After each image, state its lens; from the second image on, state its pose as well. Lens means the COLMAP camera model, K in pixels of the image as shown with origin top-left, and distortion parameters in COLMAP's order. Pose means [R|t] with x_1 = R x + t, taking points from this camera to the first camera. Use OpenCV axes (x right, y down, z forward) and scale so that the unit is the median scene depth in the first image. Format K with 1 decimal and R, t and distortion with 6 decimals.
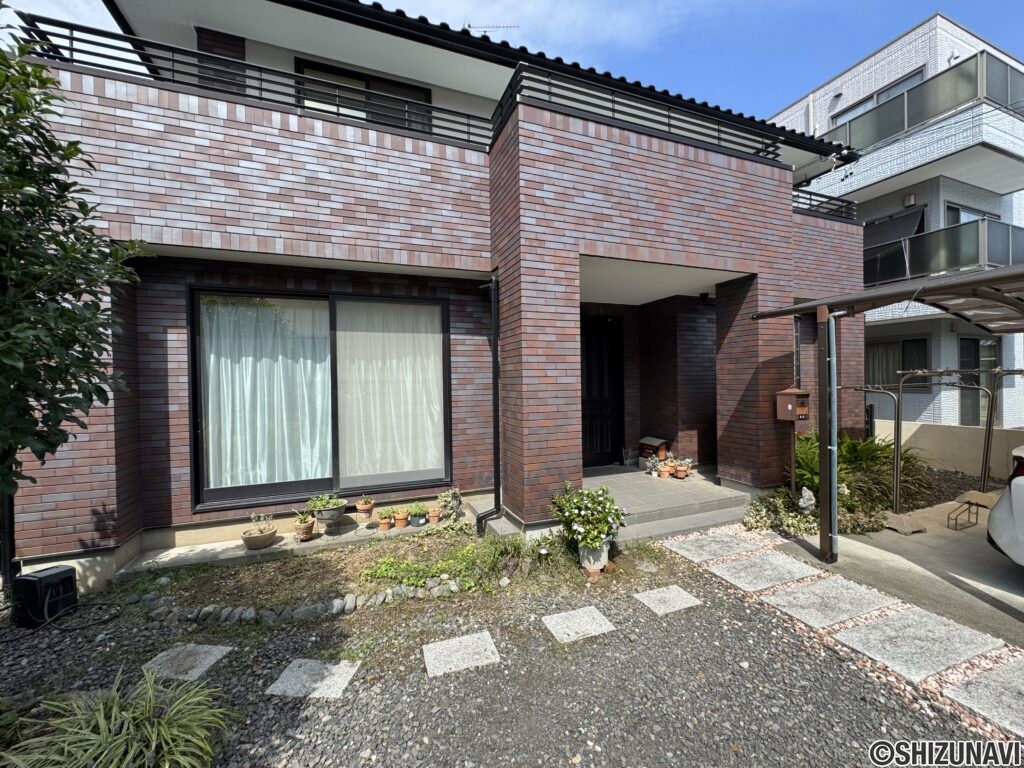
lens RADIAL K [[410.0, 0, 512.0], [0, 410.0, 384.0], [0, 0, 1]] dist [-0.002924, 0.000197]
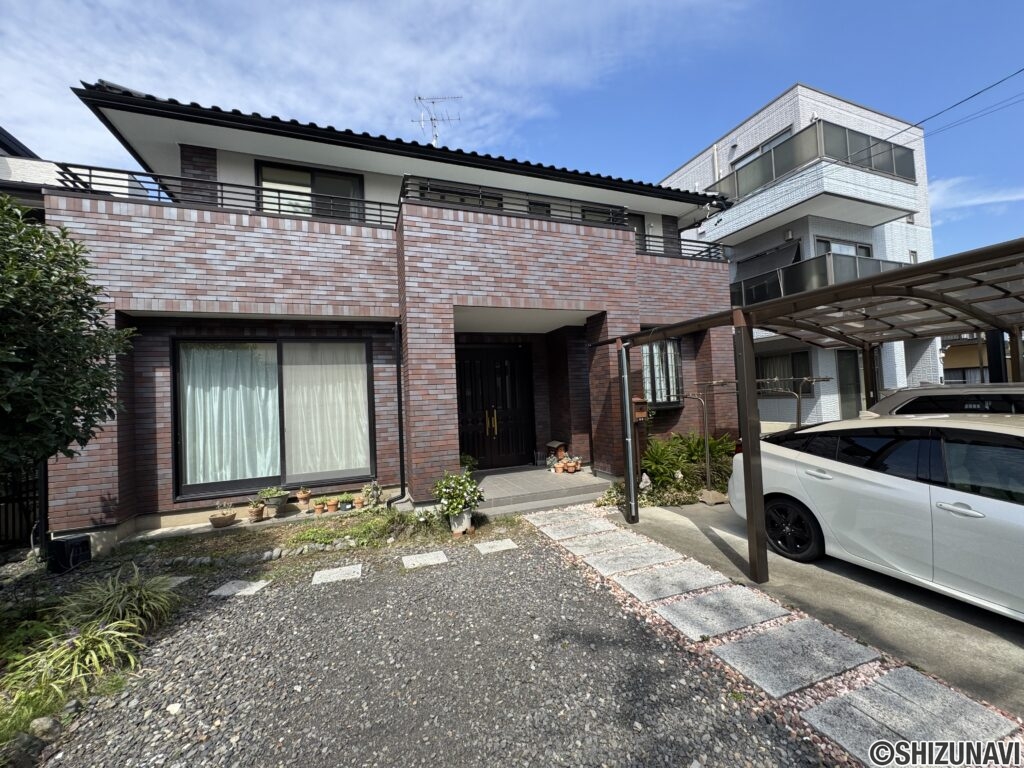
lens RADIAL K [[410.0, 0, 512.0], [0, 410.0, 384.0], [0, 0, 1]] dist [-0.002924, 0.000197]
pose [[0.999535, -0.030458, -0.001613, 0.358801], [0.030367, 0.998713, -0.040618, 0.010138], [0.002848, 0.040550, 0.999173, -0.373627]]
